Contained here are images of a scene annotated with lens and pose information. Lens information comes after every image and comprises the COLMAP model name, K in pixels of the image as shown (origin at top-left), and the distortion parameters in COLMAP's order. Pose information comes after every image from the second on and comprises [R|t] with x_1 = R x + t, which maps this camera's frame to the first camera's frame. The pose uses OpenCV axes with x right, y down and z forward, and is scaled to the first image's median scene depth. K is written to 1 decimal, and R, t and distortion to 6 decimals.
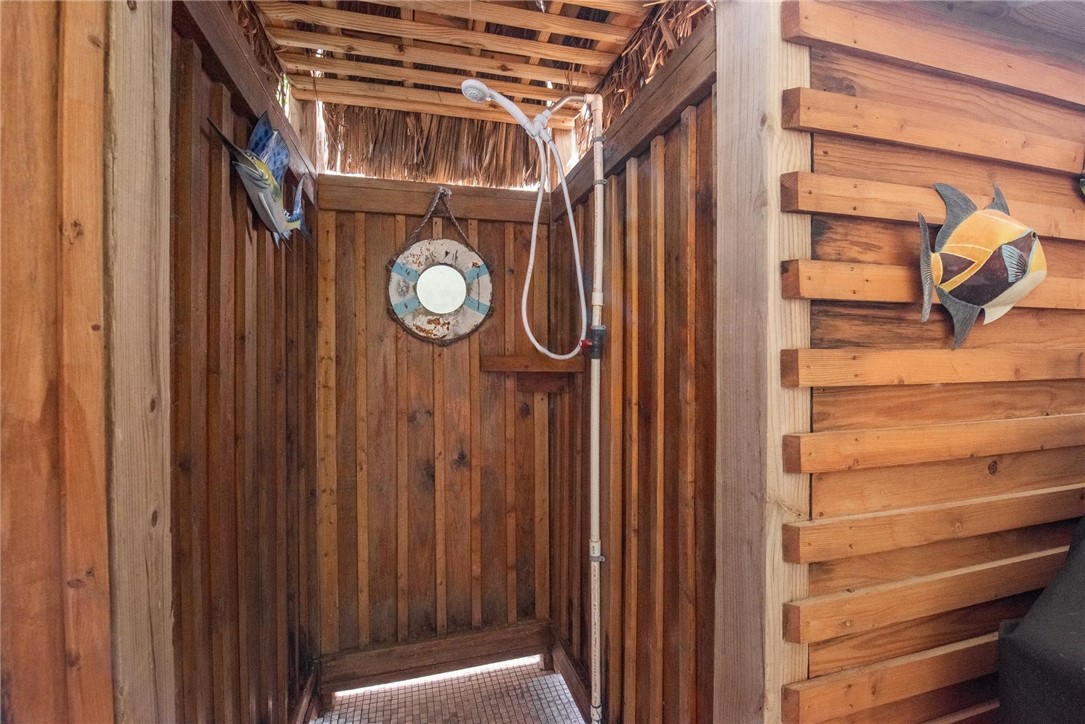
lens RADIAL K [[472.9, 0, 547.3], [0, 472.9, 365.0], [0, 0, 1]] dist [-0.012957, -0.000504]
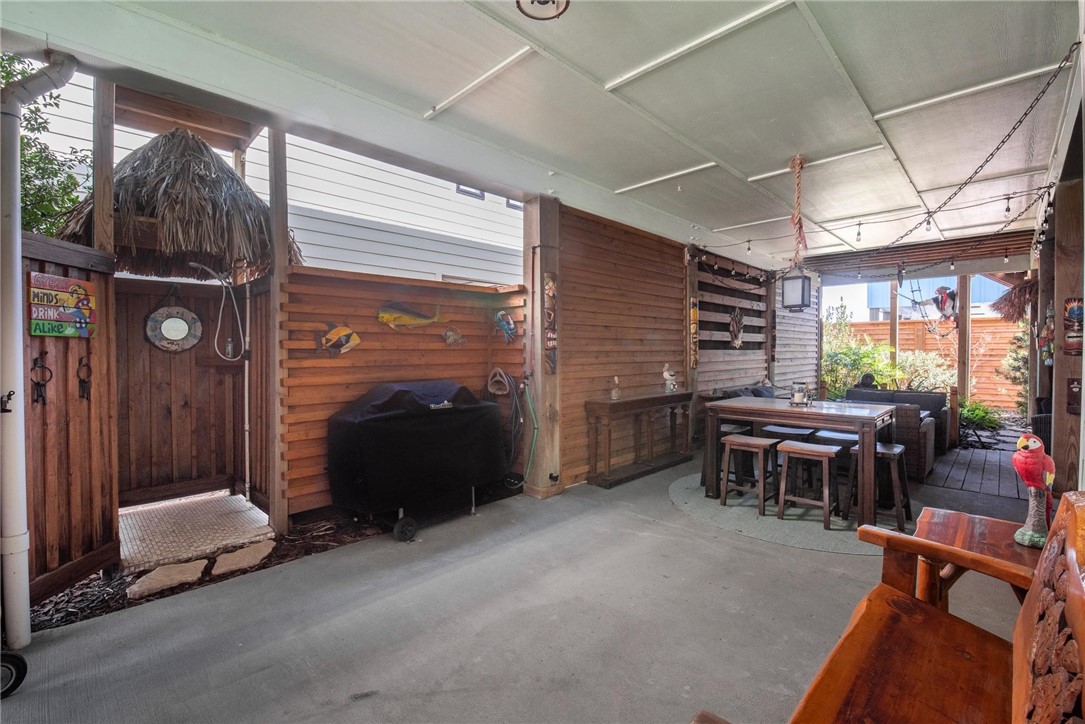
lens RADIAL K [[472.9, 0, 544.8], [0, 472.9, 357.5], [0, 0, 1]] dist [-0.012957, -0.000504]
pose [[0.868378, -0.002900, 0.495895, 0.200095], [0.001687, 0.999994, 0.002894, -0.027637], [-0.495901, -0.001676, 0.868378, -1.834752]]
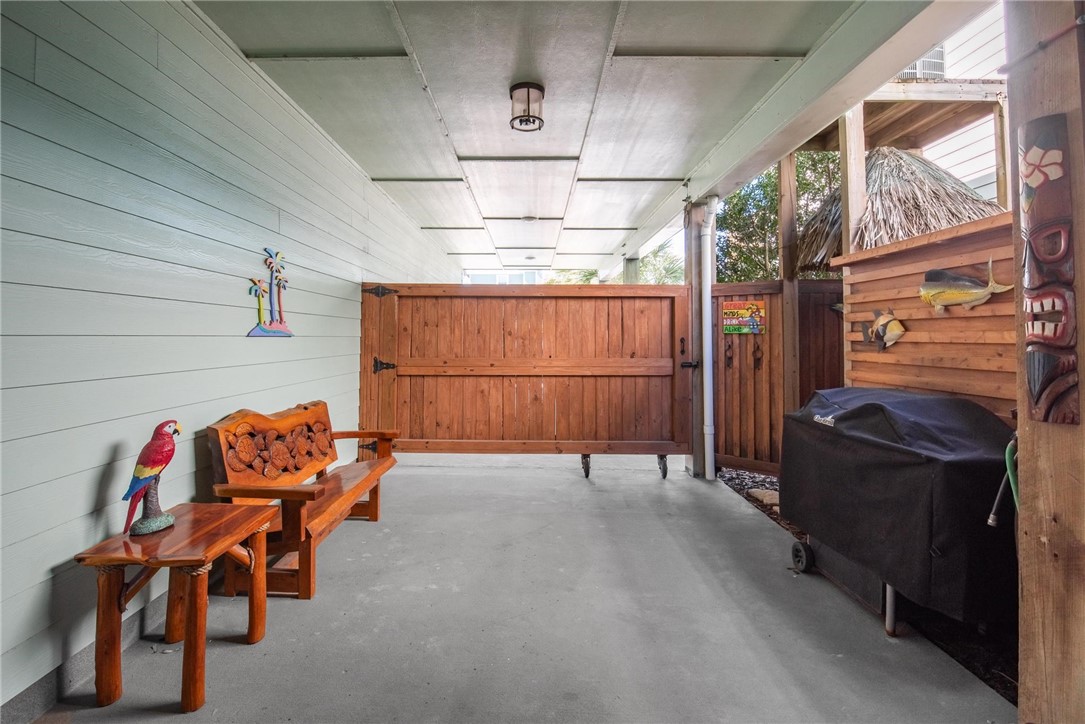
lens RADIAL K [[518.9, 0, 536.8], [0, 518.9, 330.8], [0, 0, 1]] dist [-0.001549, -0.000247]
pose [[-0.278898, -0.007221, -0.960294, 2.689969], [-0.012594, 0.999913, -0.003861, -0.077524], [0.960238, 0.011017, -0.278965, -0.218243]]
